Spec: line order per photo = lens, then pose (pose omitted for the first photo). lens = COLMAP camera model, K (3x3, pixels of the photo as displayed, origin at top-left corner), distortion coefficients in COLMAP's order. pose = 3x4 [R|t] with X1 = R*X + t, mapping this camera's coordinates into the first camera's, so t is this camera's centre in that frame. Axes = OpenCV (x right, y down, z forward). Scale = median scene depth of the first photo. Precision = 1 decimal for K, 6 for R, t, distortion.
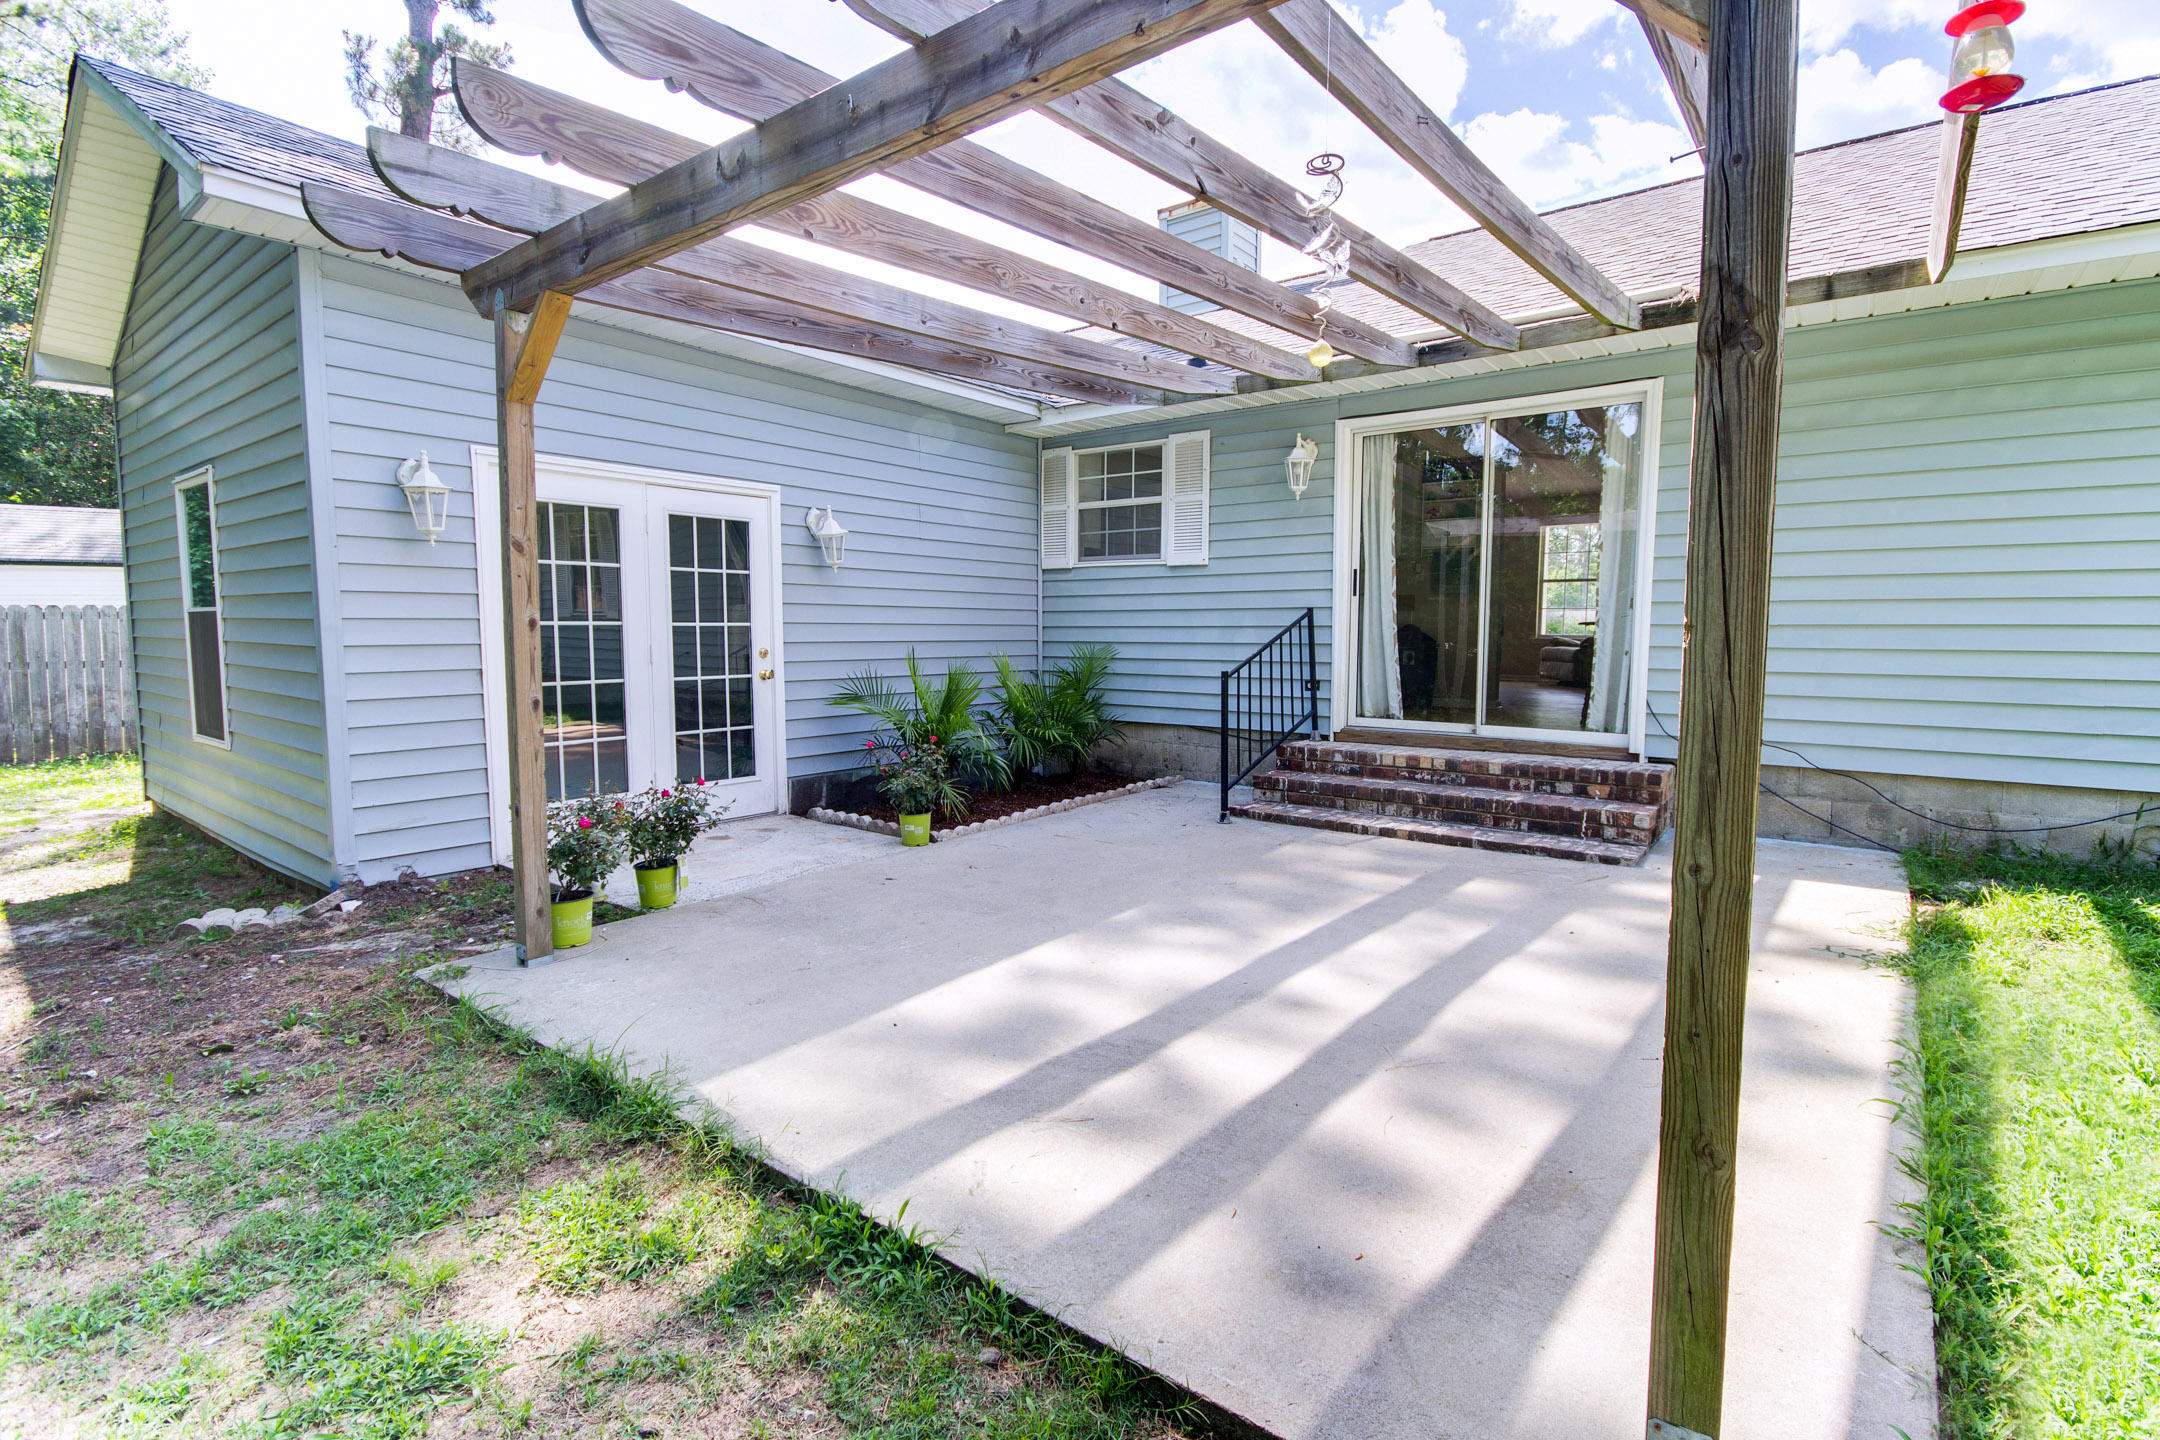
lens RADIAL K [[1021.1, 0, 1086.4], [0, 1021.1, 713.2], [0, 0, 1]] dist [0.000472, -0.002256]
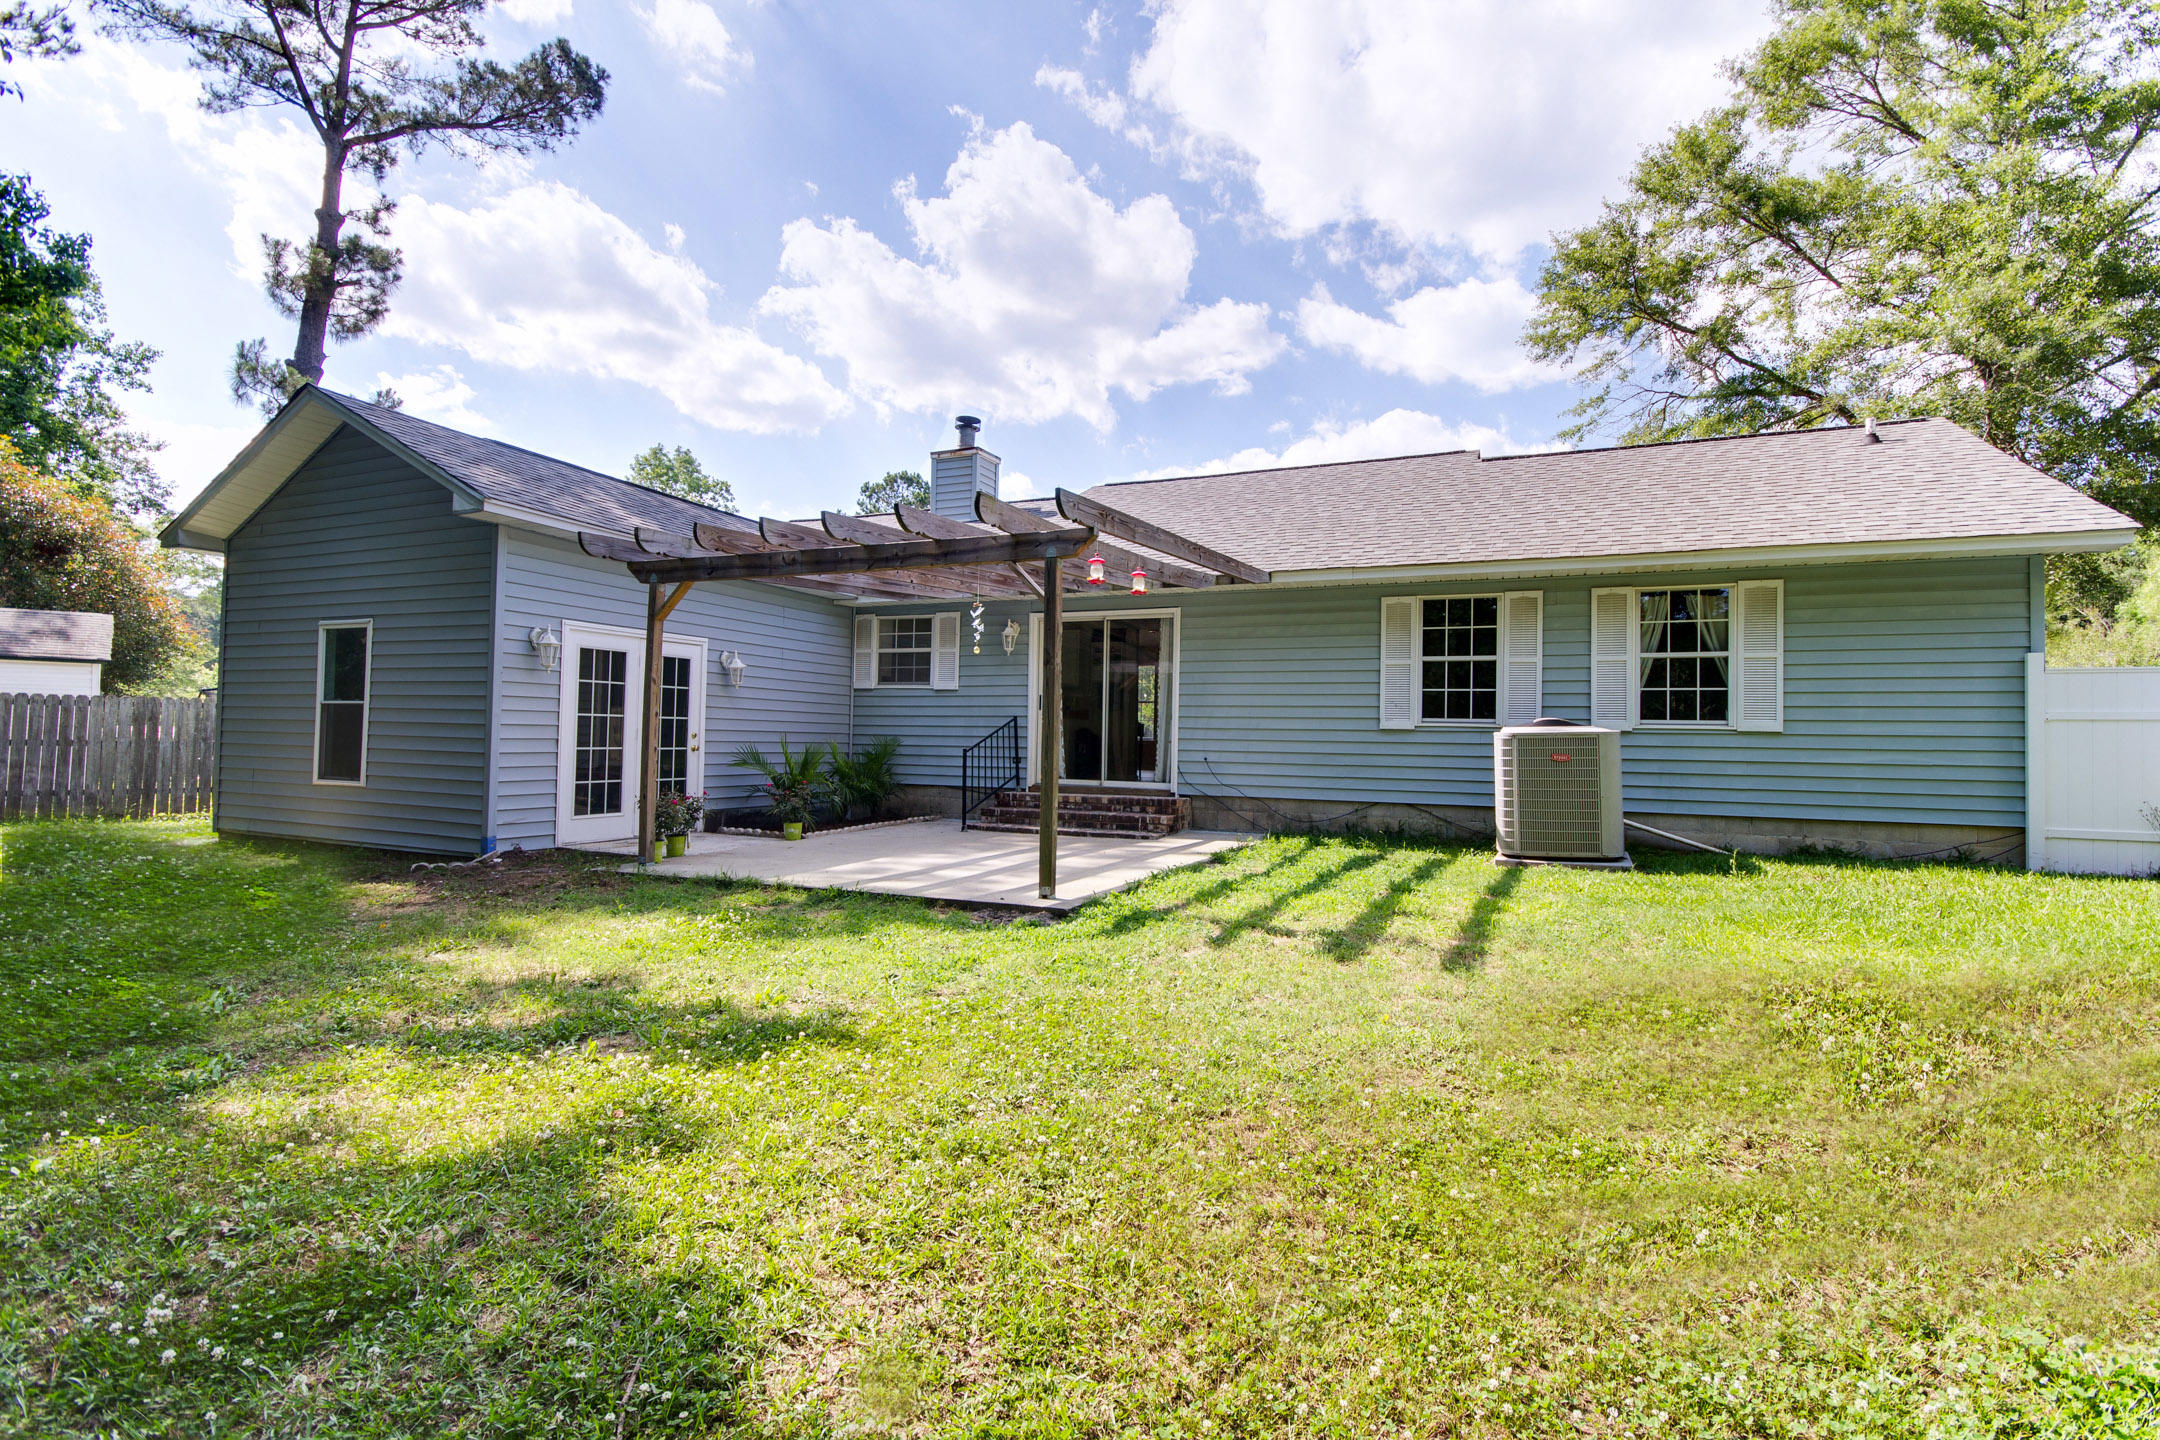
lens RADIAL K [[1021.1, 0, 1098.2], [0, 1021.1, 713.3], [0, 0, 1]] dist [0.000472, -0.002256]
pose [[0.970610, 0.021984, 0.239651, -0.066866], [0.003898, 0.994252, -0.106997, 0.083678], [-0.240625, 0.104787, 0.964945, -0.758869]]
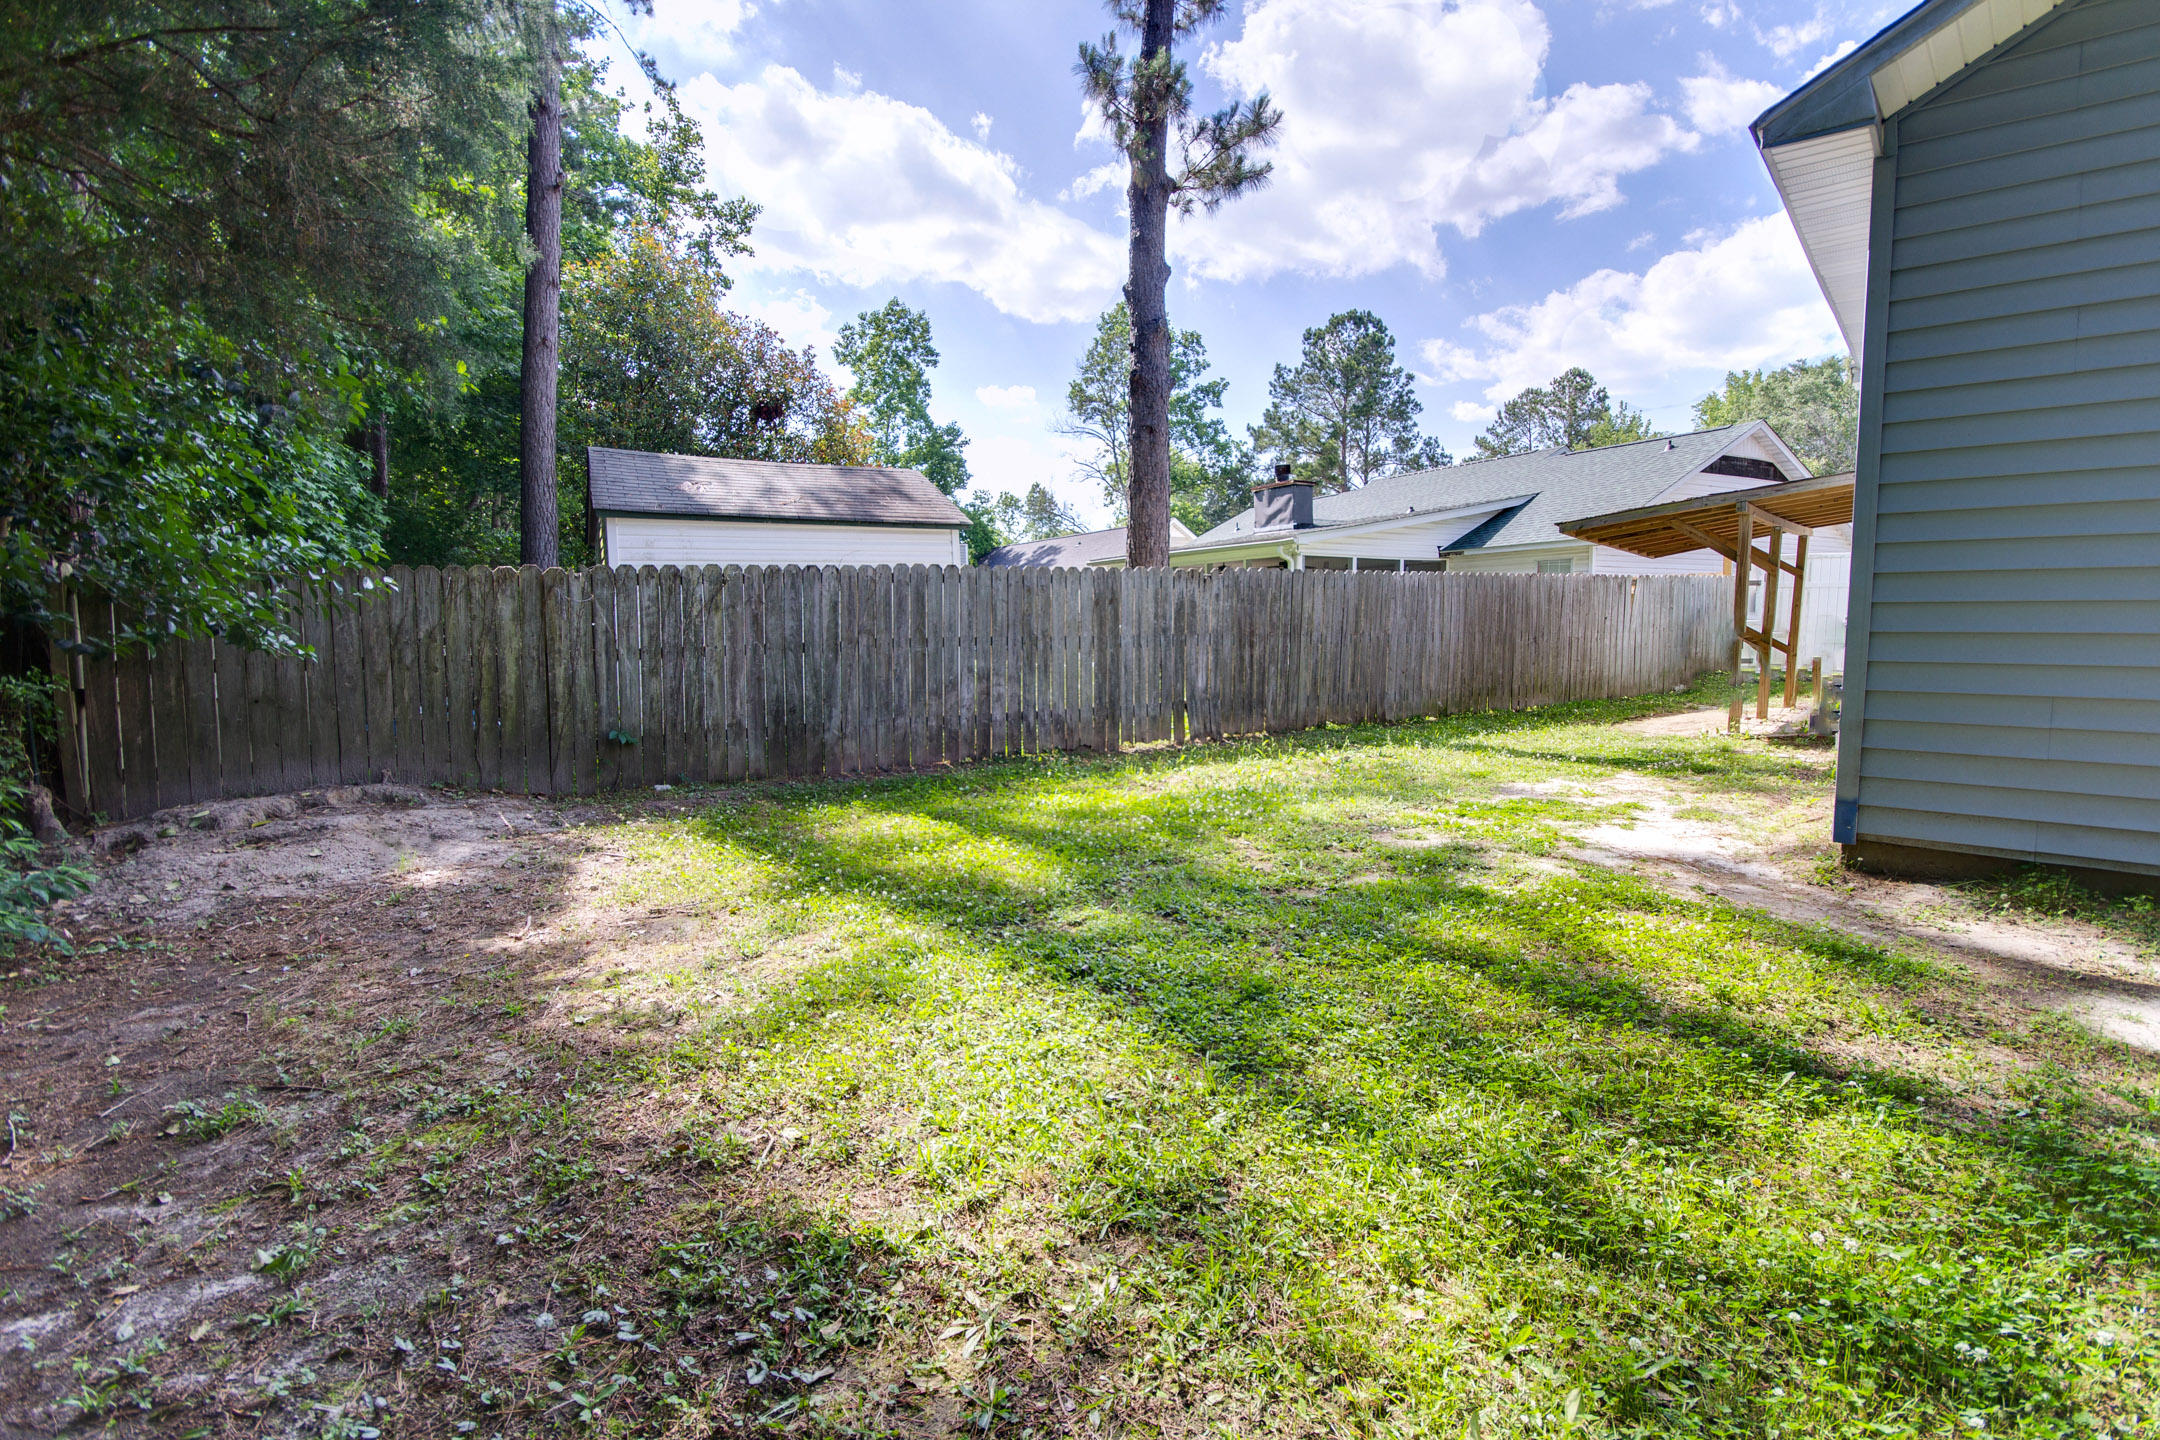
lens RADIAL K [[1021.1, 0, 1062.2], [0, 1021.1, 721.0], [0, 0, 1]] dist [0.000472, -0.002256]
pose [[0.996547, 0.003360, -0.082958, -1.445380], [-0.002215, 0.999901, 0.013892, 0.004352], [0.082996, -0.013660, 0.996456, 0.370529]]
